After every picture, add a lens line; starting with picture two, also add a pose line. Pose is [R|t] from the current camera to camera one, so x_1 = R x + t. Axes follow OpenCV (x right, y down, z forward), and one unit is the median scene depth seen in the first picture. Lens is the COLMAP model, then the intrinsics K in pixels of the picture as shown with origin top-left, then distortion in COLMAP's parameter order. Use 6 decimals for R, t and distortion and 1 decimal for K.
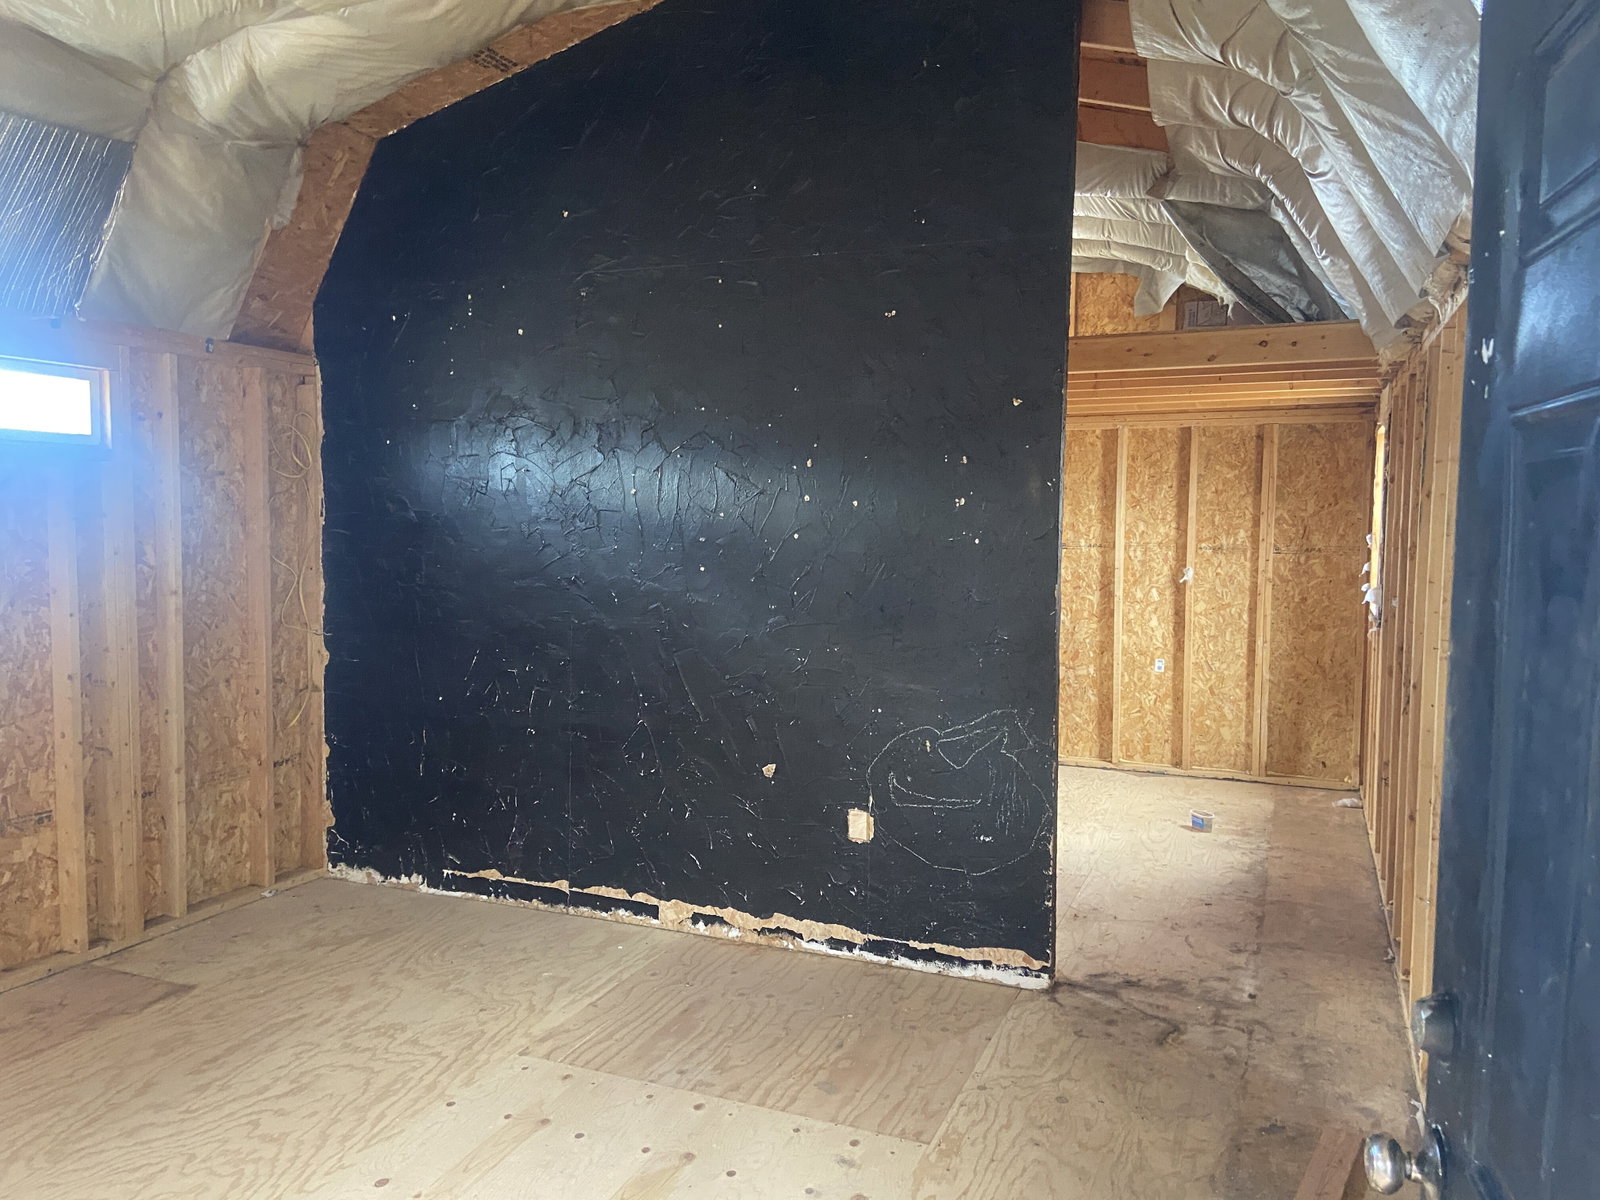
lens RADIAL K [[1215.9, 0, 758.5], [0, 1215.9, 593.5], [0, 0, 1]] dist [0.104831, -0.124318]
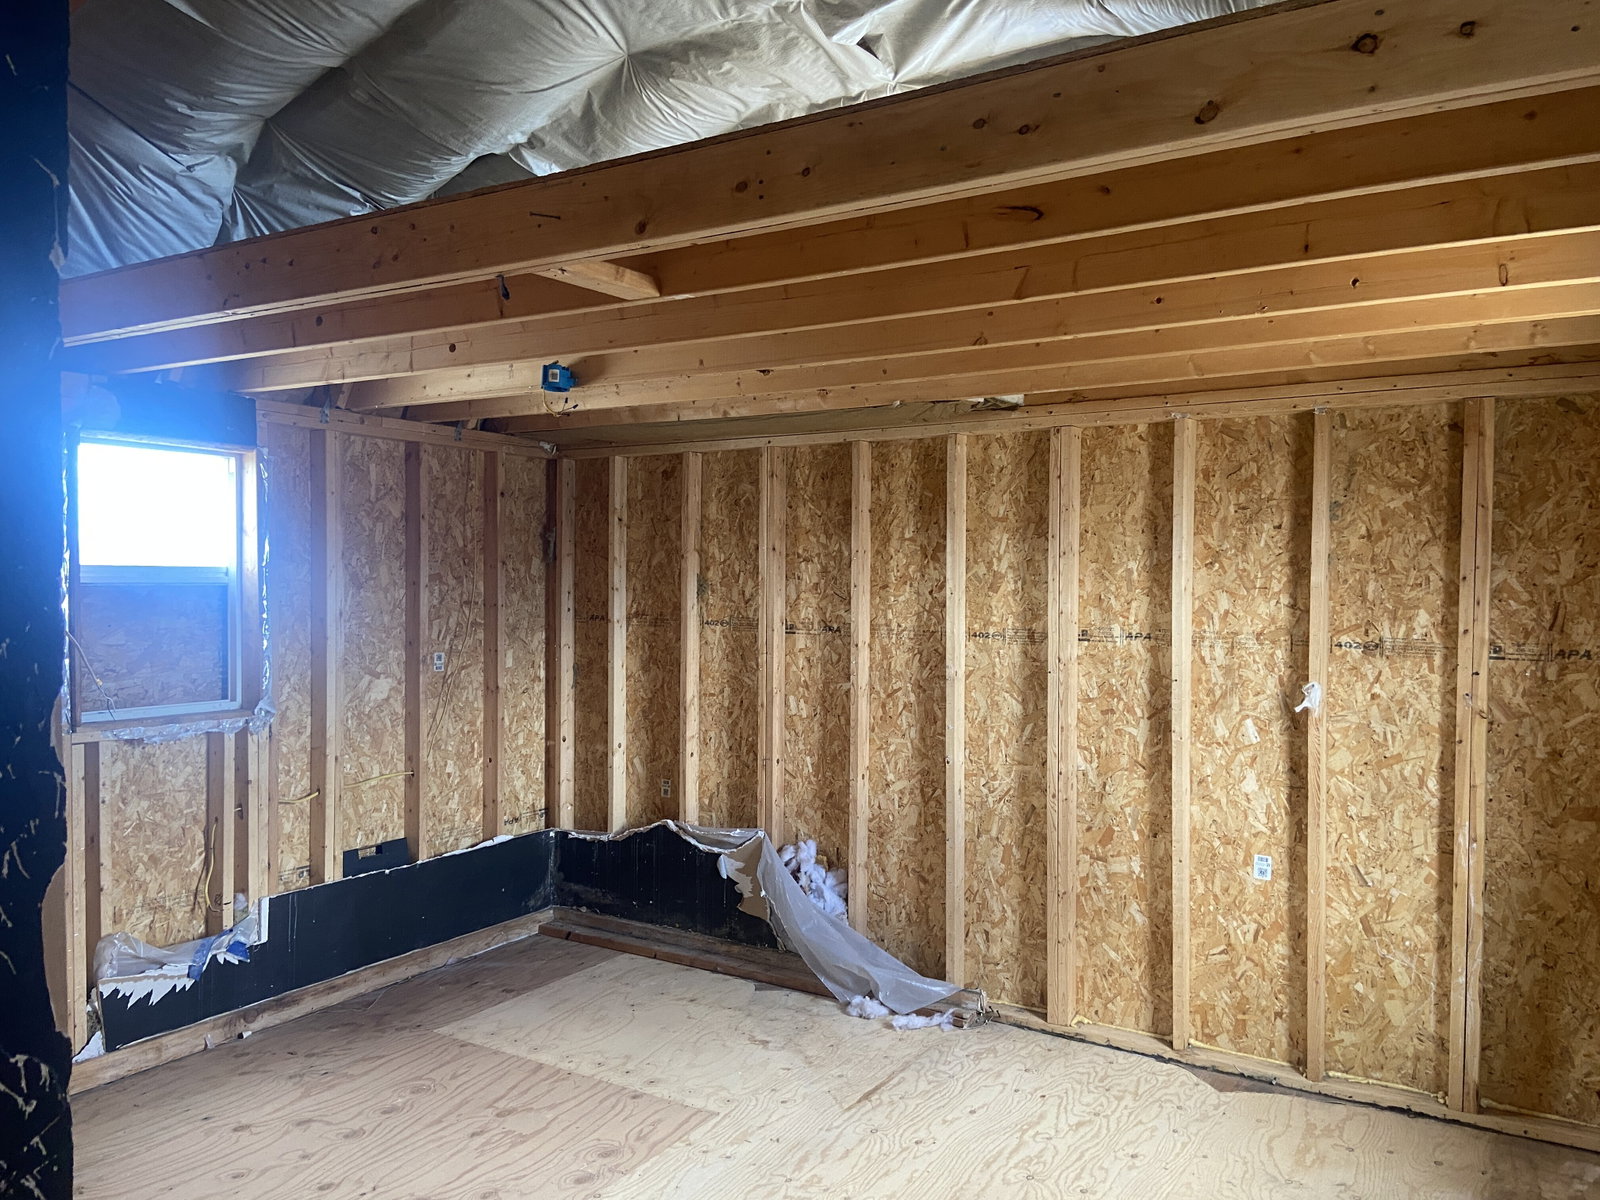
lens RADIAL K [[1215.9, 0, 781.1], [0, 1215.9, 602.1], [0, 0, 1]] dist [0.104831, -0.124318]
pose [[0.987784, 0.003571, -0.155786, 0.208966], [-0.009602, 0.999232, -0.037978, -0.032905], [0.155531, 0.039010, 0.987060, 0.451263]]
